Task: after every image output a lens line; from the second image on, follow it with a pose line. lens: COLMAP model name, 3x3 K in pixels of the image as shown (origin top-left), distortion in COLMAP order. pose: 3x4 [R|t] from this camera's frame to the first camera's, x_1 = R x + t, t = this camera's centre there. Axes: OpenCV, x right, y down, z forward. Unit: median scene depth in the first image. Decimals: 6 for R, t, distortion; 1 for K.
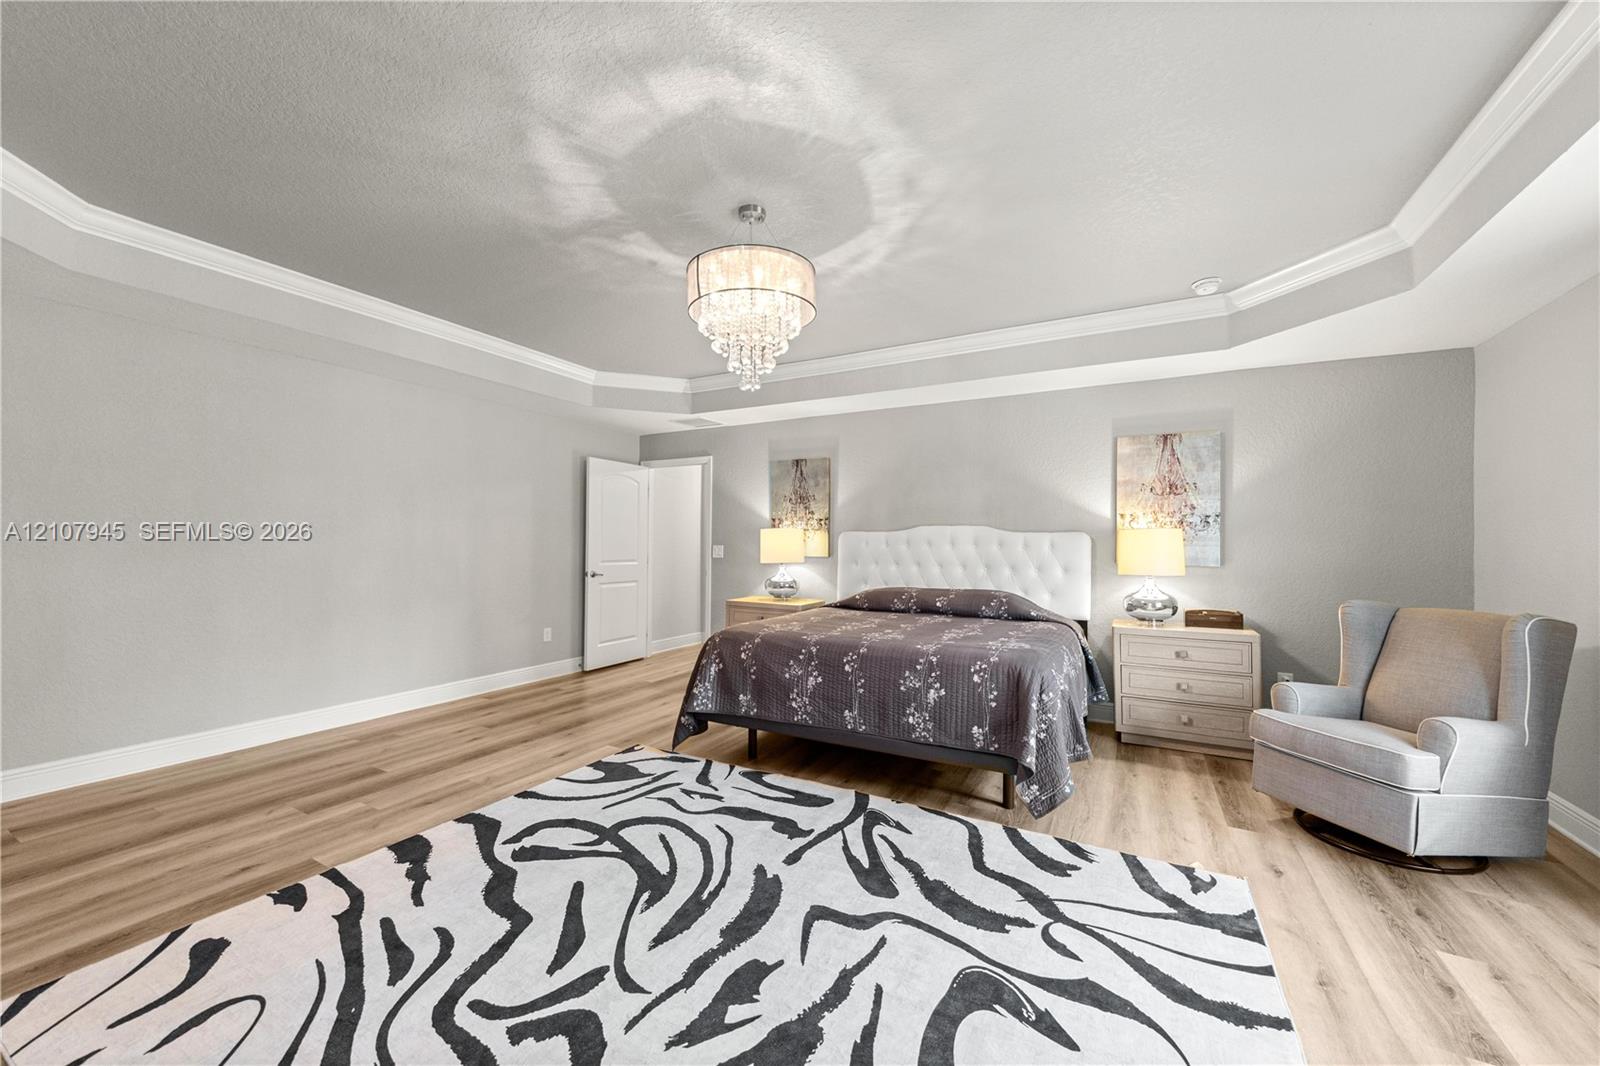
lens RADIAL K [[602.7, 0, 813.3], [0, 602.7, 532.7], [0, 0, 1]] dist [0.008383, -0.001244]
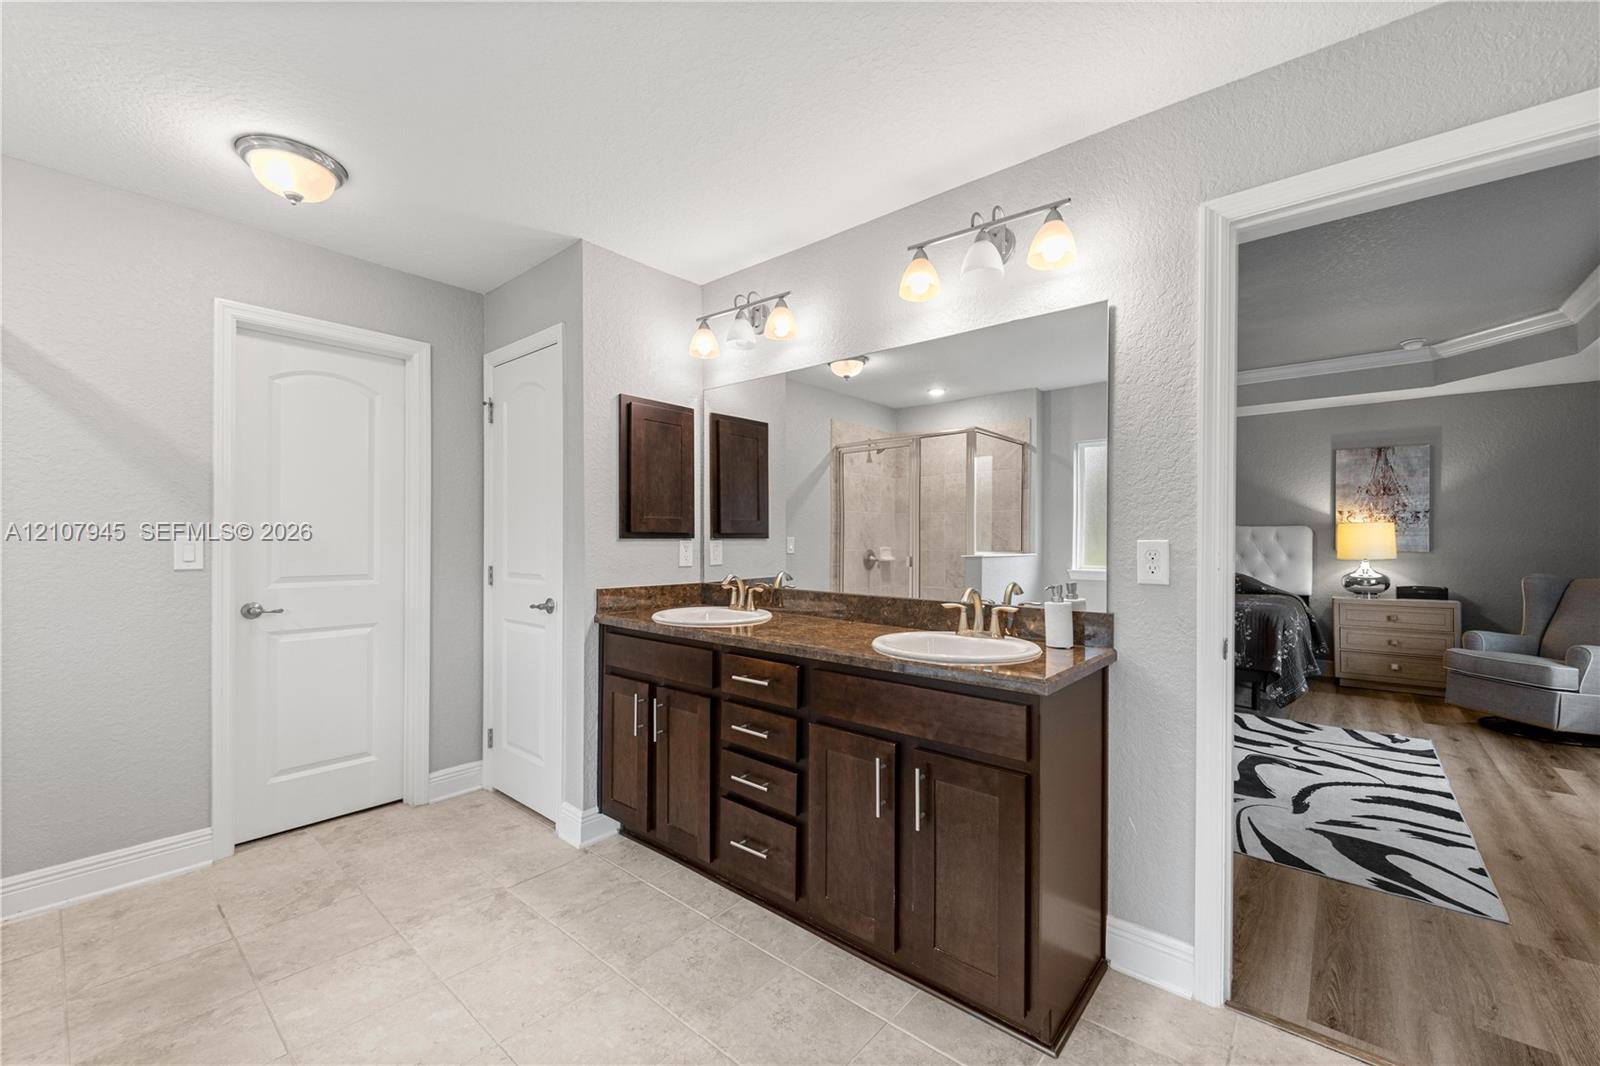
lens RADIAL K [[638.7, 0, 829.6], [0, 638.7, 541.5], [0, 0, 1]] dist [0.008881, 0.000332]
pose [[0.981872, -0.008044, -0.189375, -0.396300], [0.011754, 0.999760, 0.018476, -0.006928], [0.189181, -0.020367, 0.981731, -0.729668]]
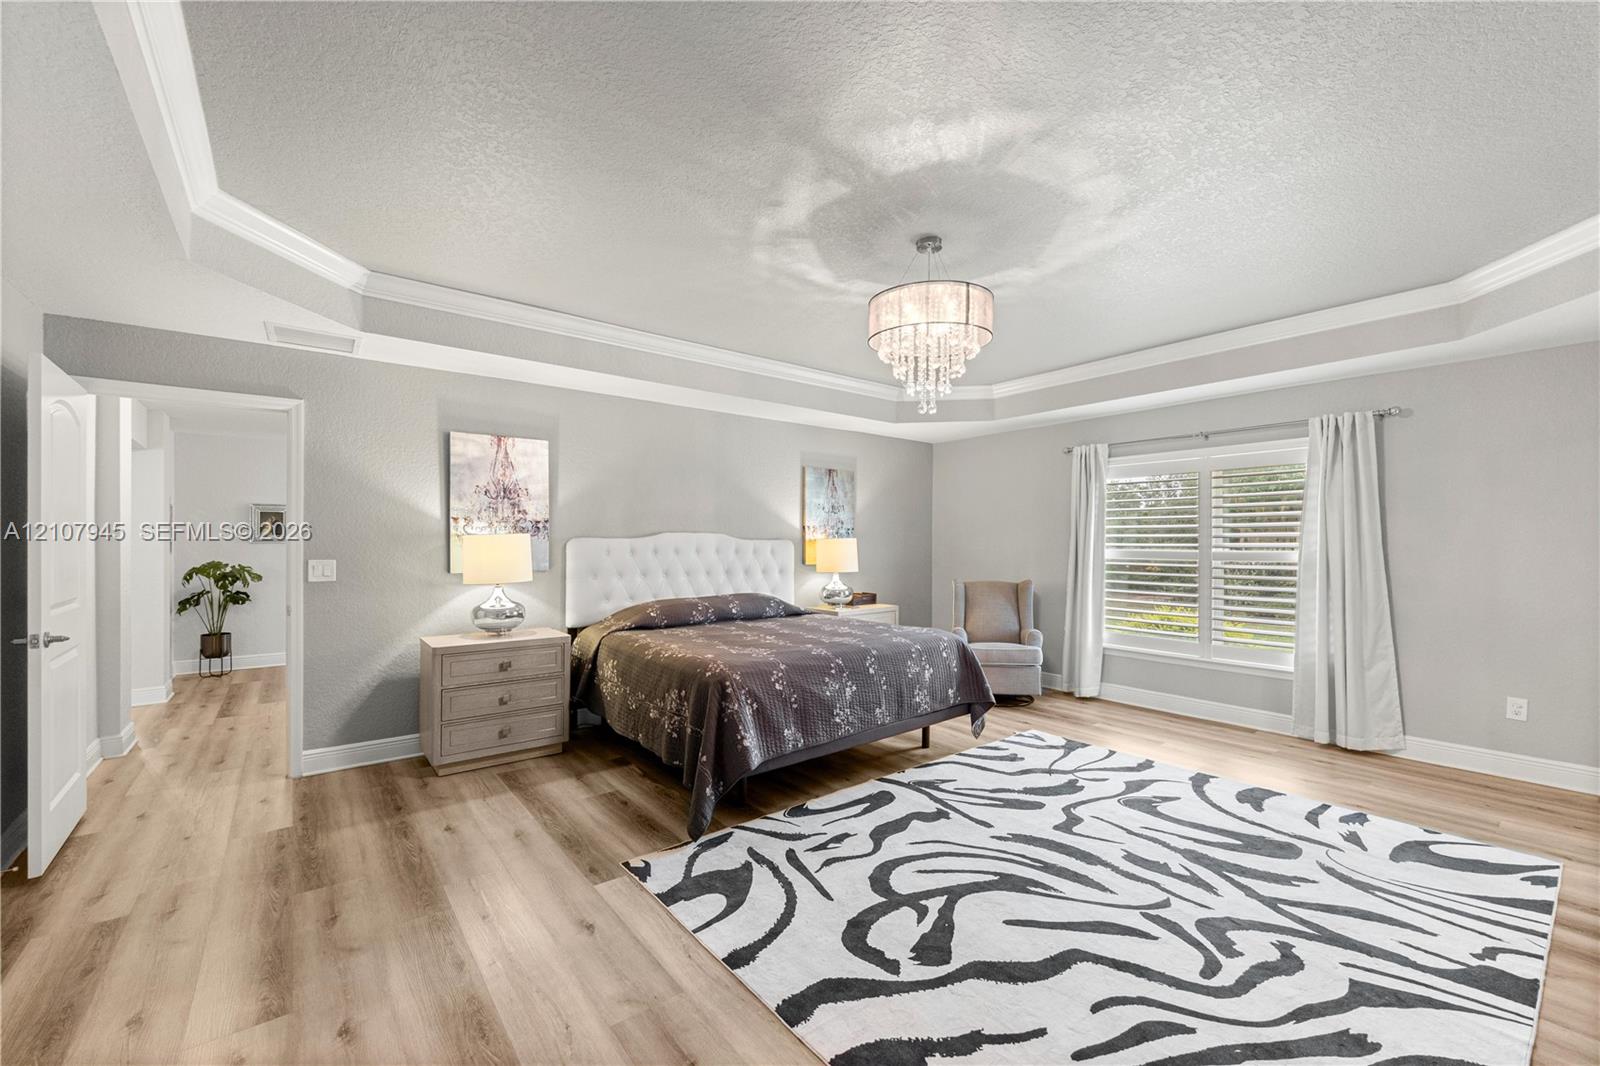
lens RADIAL K [[638.7, 0, 803.7], [0, 638.7, 539.0], [0, 0, 1]] dist [0.008881, 0.000332]
pose [[0.397331, -0.002809, 0.917671, -1.045664], [-0.015746, 0.999827, 0.009878, -0.023292], [-0.917540, -0.018375, 0.397218, 0.652991]]
